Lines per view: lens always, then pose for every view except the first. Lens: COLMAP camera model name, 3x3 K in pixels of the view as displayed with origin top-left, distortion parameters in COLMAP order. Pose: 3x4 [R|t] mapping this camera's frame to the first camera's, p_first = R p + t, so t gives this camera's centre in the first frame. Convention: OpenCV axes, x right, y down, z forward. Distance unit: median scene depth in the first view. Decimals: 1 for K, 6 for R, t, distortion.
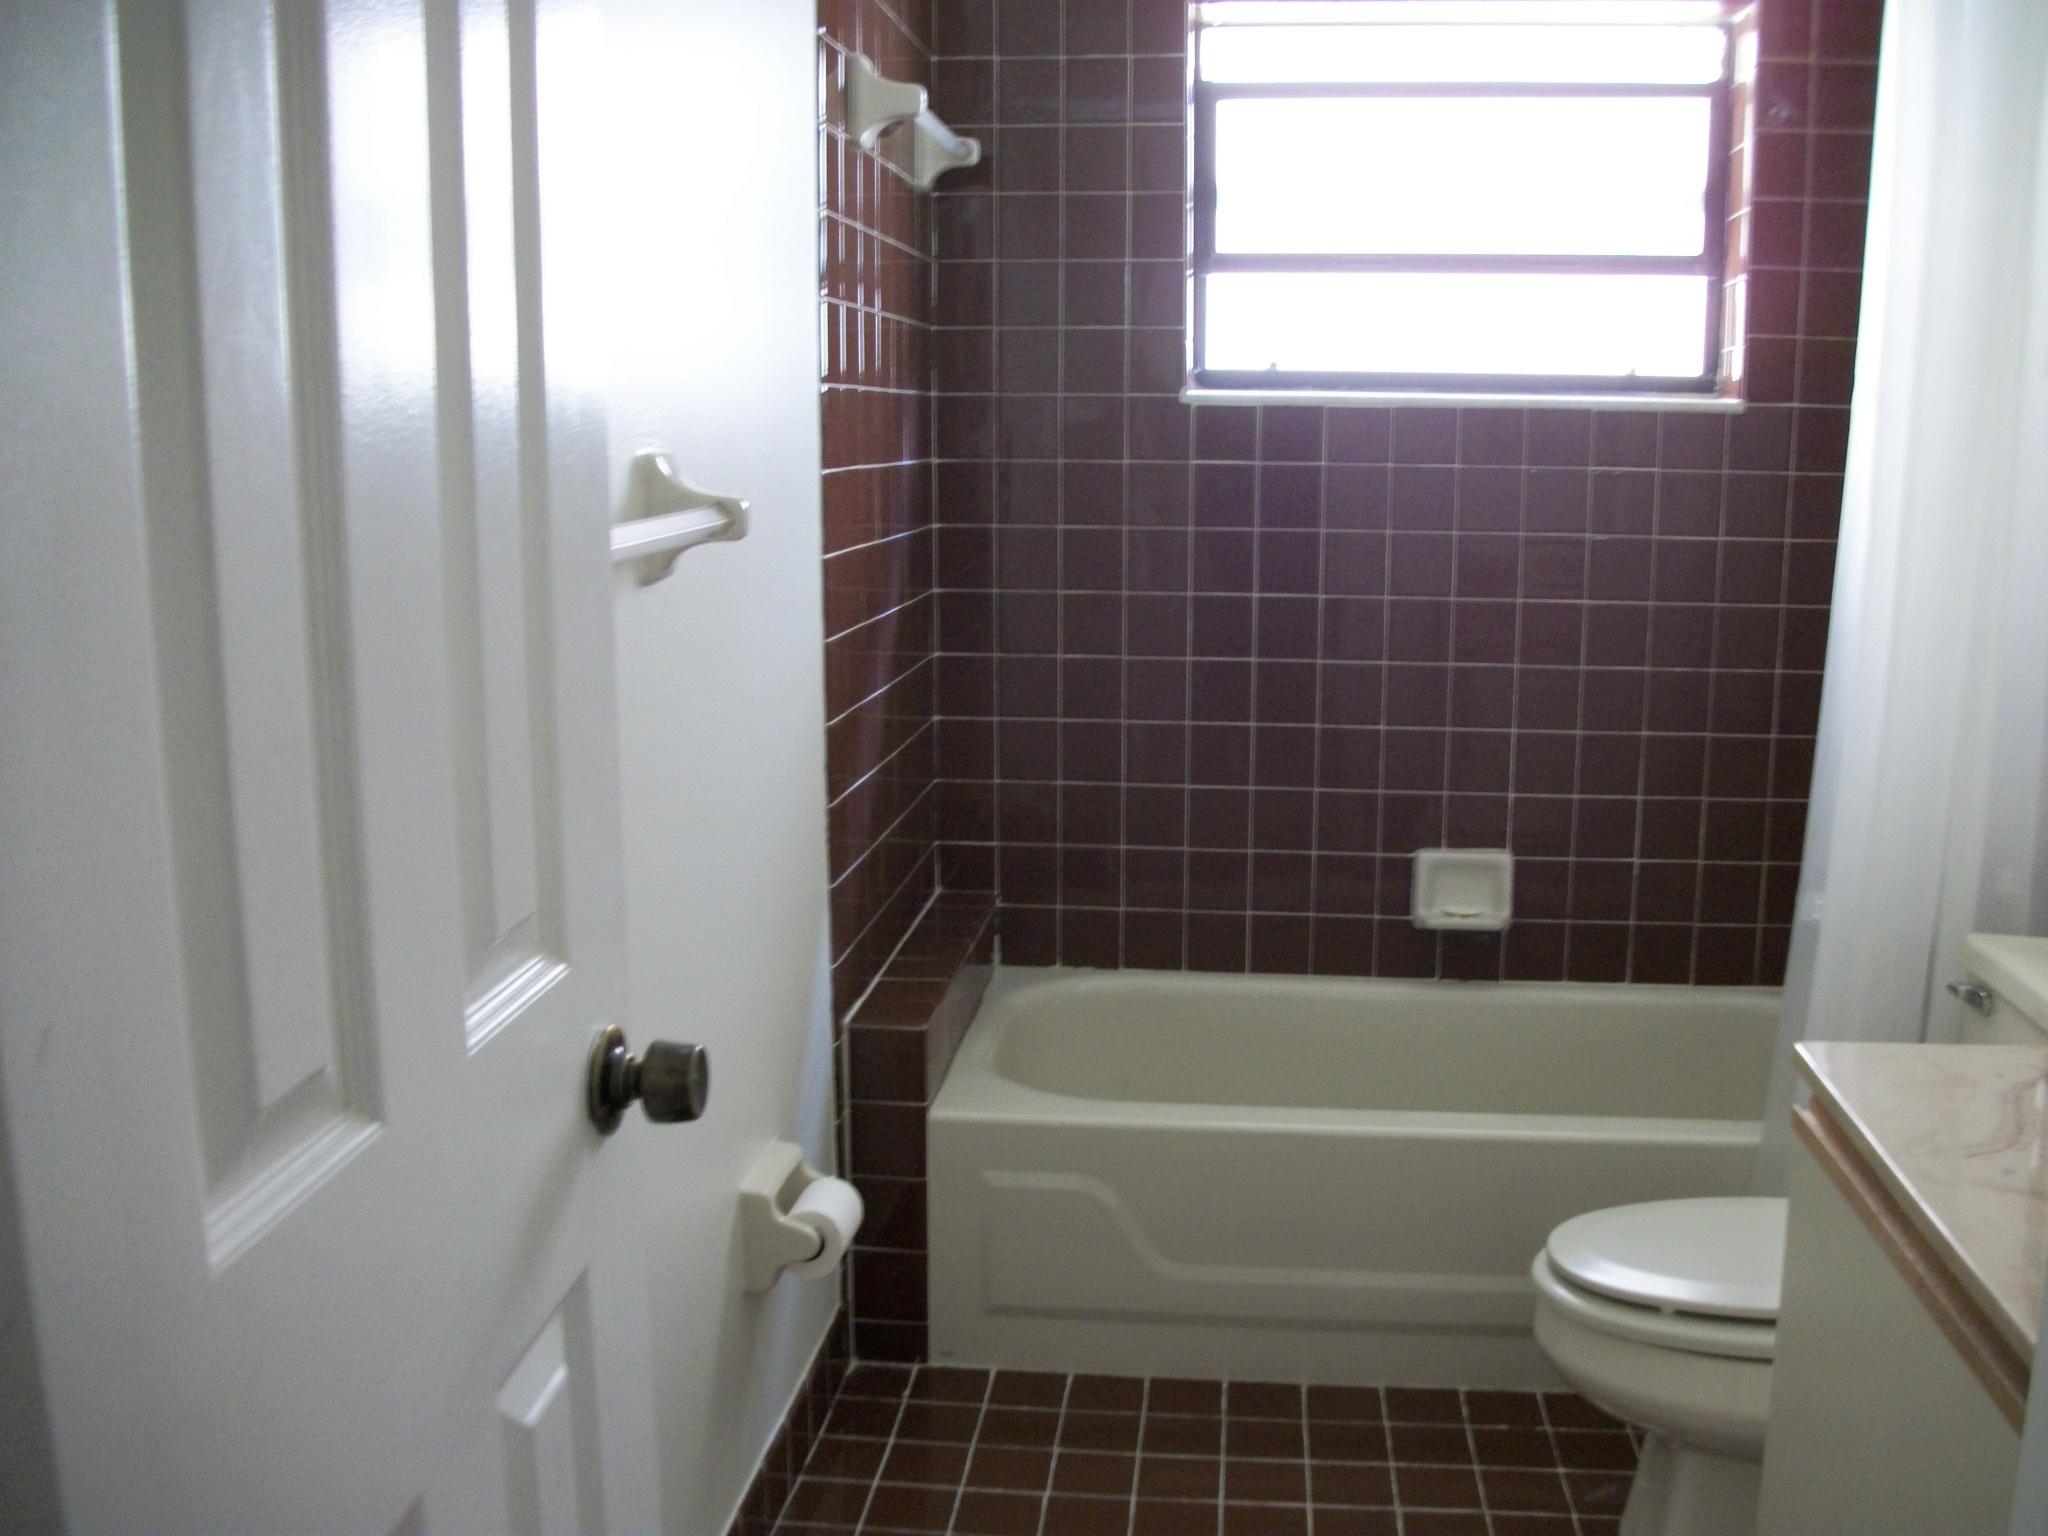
lens RADIAL K [[1969.9, 0, 1067.0], [0, 1969.9, 785.9], [0, 0, 1]] dist [-0.121522, 0.000000]
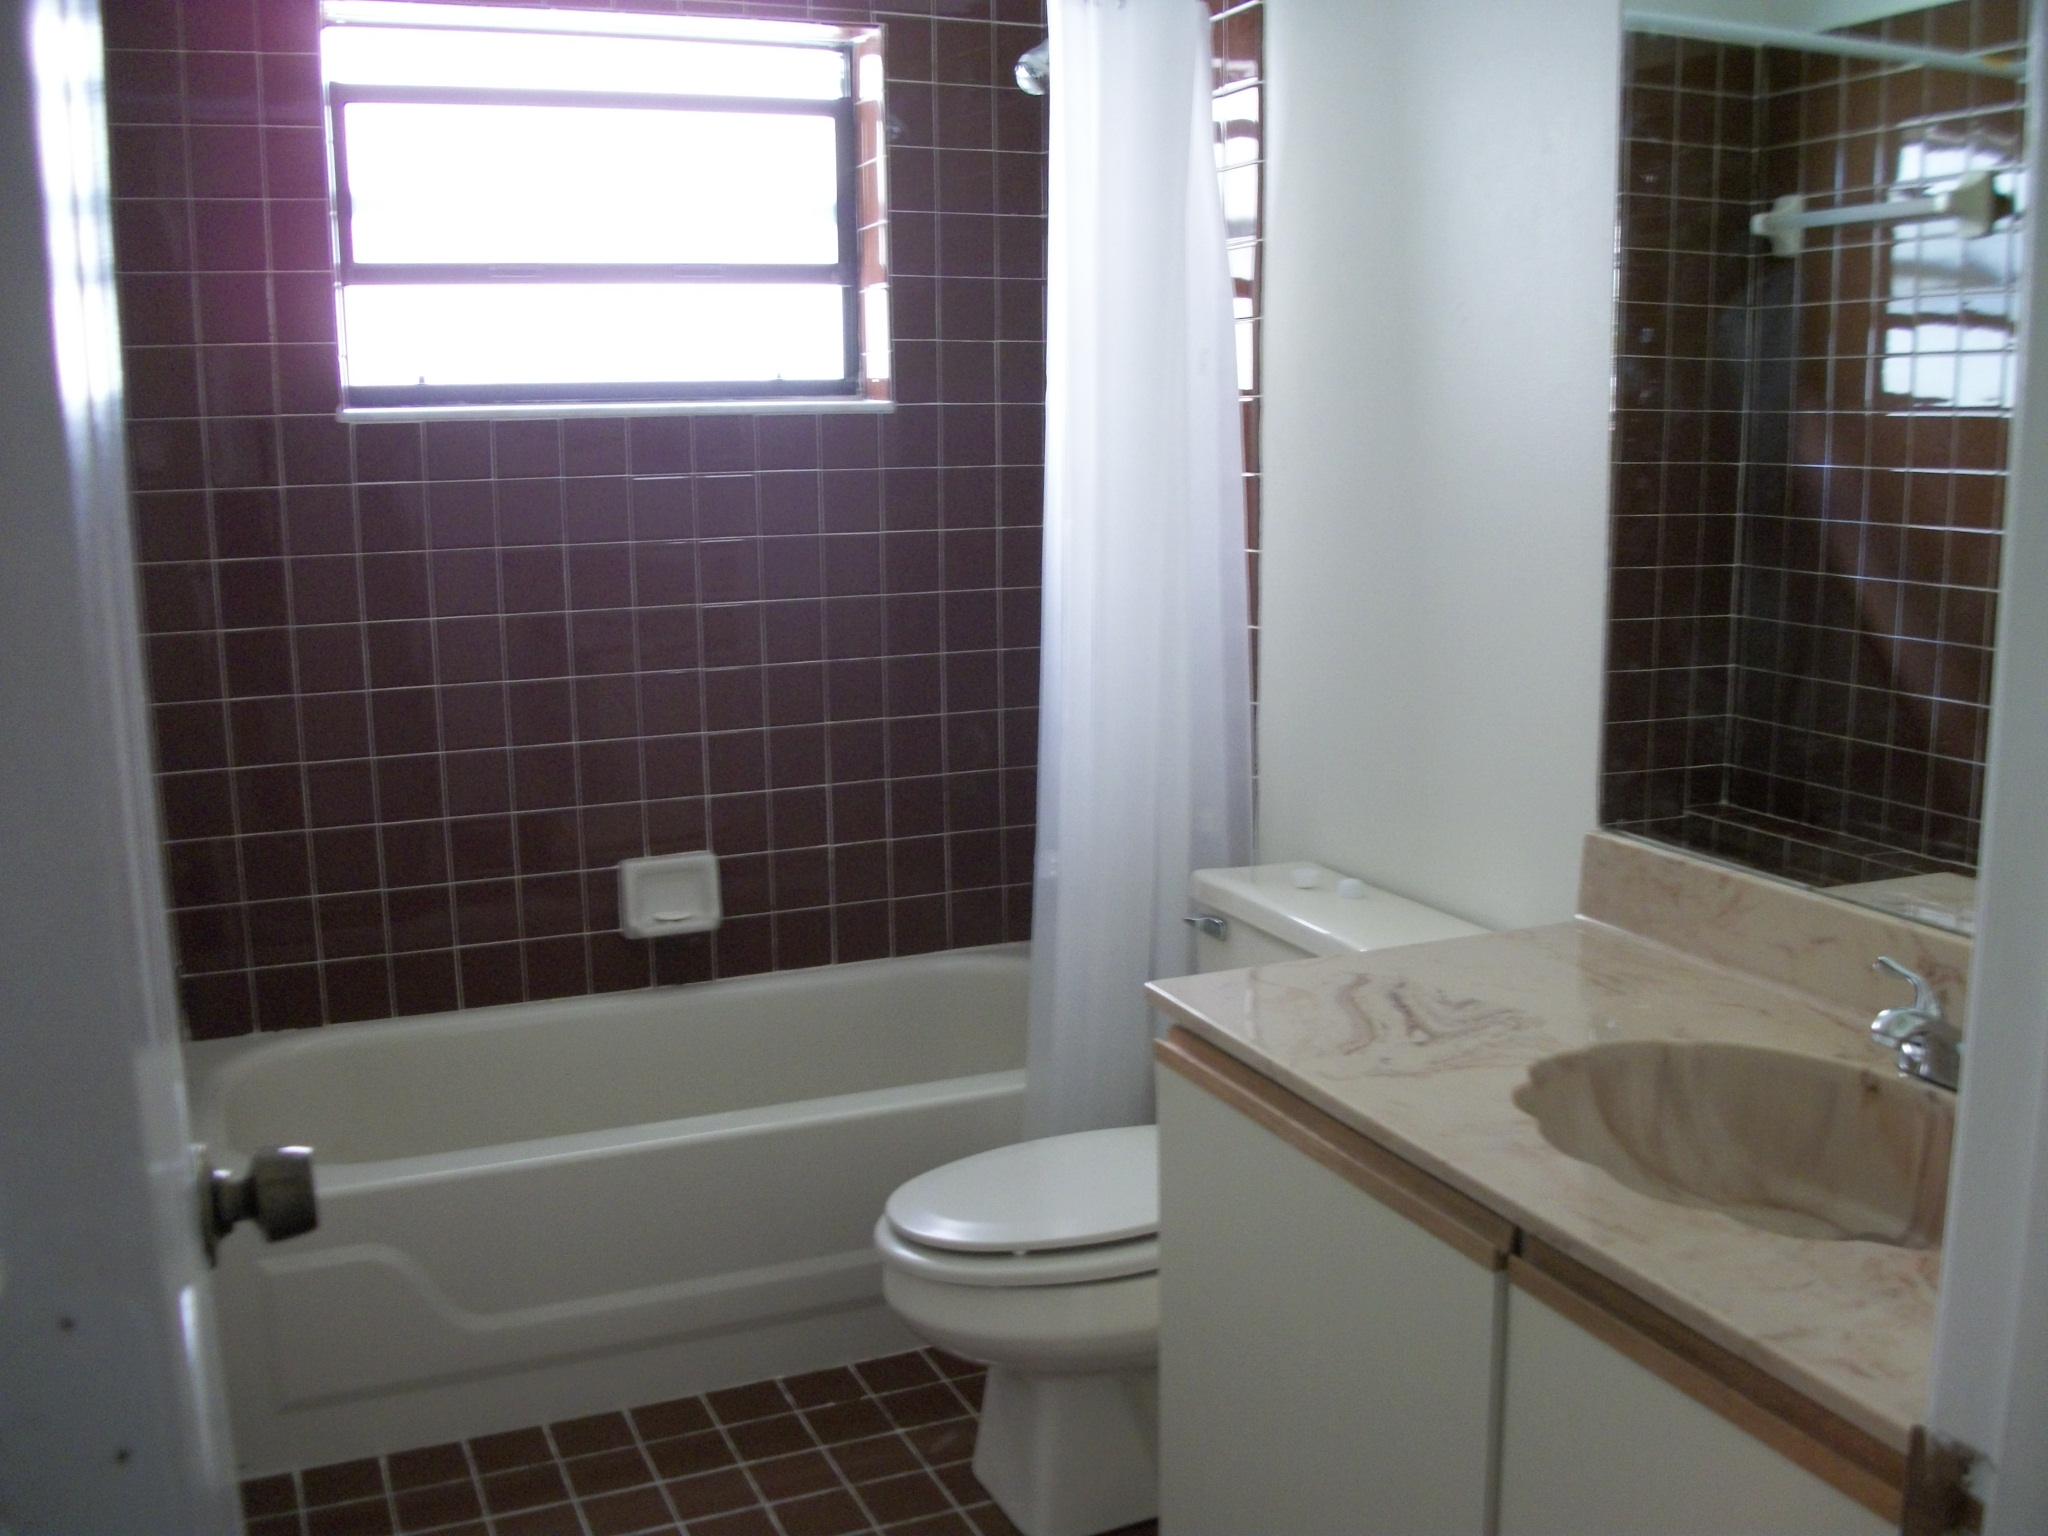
lens RADIAL K [[1969.9, 0, 1051.4], [0, 1969.9, 790.9], [0, 0, 1]] dist [-0.121522, 0.000000]
pose [[0.867706, -0.105220, 0.485813, -0.116295], [0.106148, 0.994018, 0.025698, -0.005600], [-0.485611, 0.029270, 0.873685, 0.024578]]
